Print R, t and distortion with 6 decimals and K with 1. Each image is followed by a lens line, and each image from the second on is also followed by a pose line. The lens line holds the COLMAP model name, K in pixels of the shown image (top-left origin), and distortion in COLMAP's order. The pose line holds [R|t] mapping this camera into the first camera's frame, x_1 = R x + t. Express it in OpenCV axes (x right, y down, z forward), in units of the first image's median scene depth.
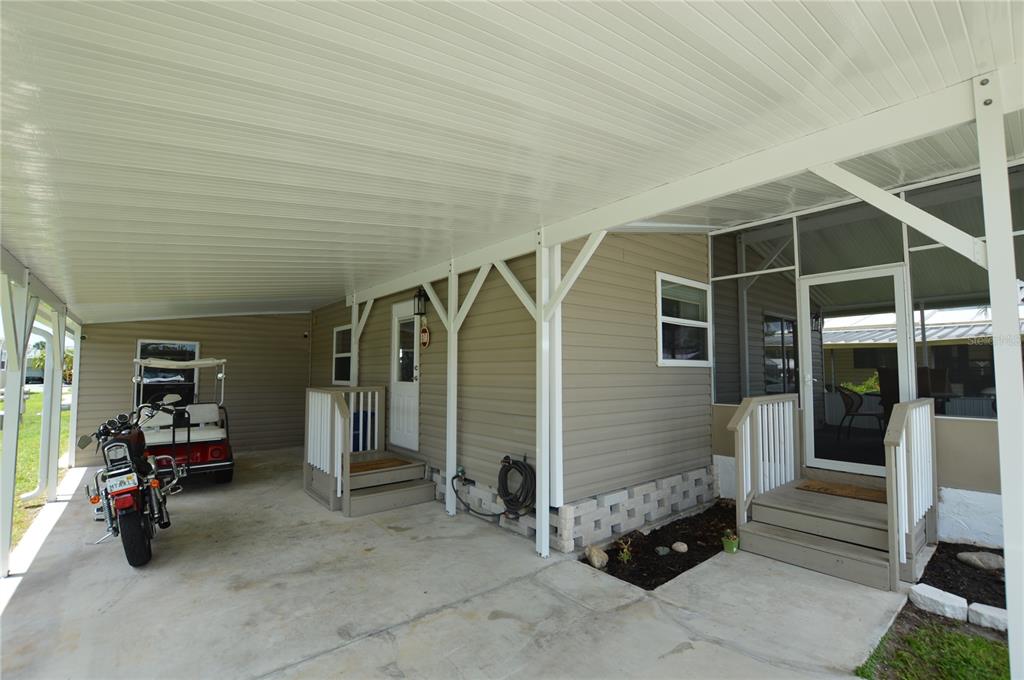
lens RADIAL K [[457.3, 0, 516.2], [0, 457.3, 341.5], [0, 0, 1]] dist [-0.029171, 0.000154]
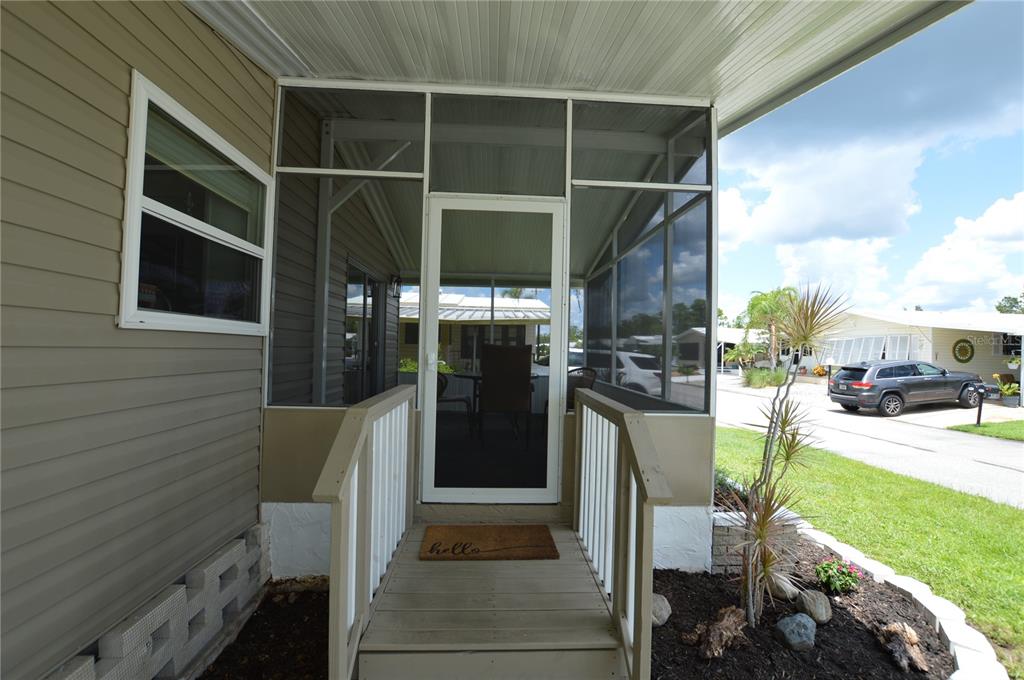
lens RADIAL K [[457.3, 0, 516.2], [0, 457.3, 341.5], [0, 0, 1]] dist [-0.029171, 0.000154]
pose [[0.598903, 0.023698, 0.800471, 0.199620], [-0.073914, 0.996931, 0.025788, 0.030188], [-0.797403, -0.074611, 0.598817, 0.494031]]
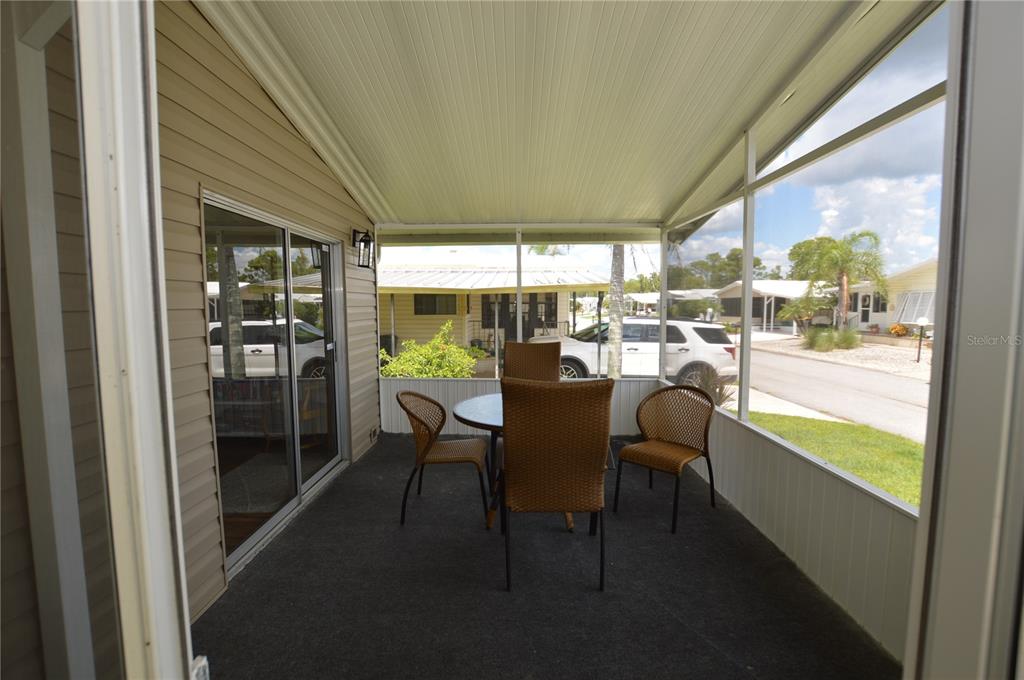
lens RADIAL K [[457.3, 0, 516.2], [0, 457.3, 341.5], [0, 0, 1]] dist [-0.029171, 0.000154]
pose [[0.642006, -0.066493, 0.763811, 0.574996], [-0.046550, 0.991014, 0.125399, -0.018856], [-0.765285, -0.116063, 0.633141, 0.818402]]
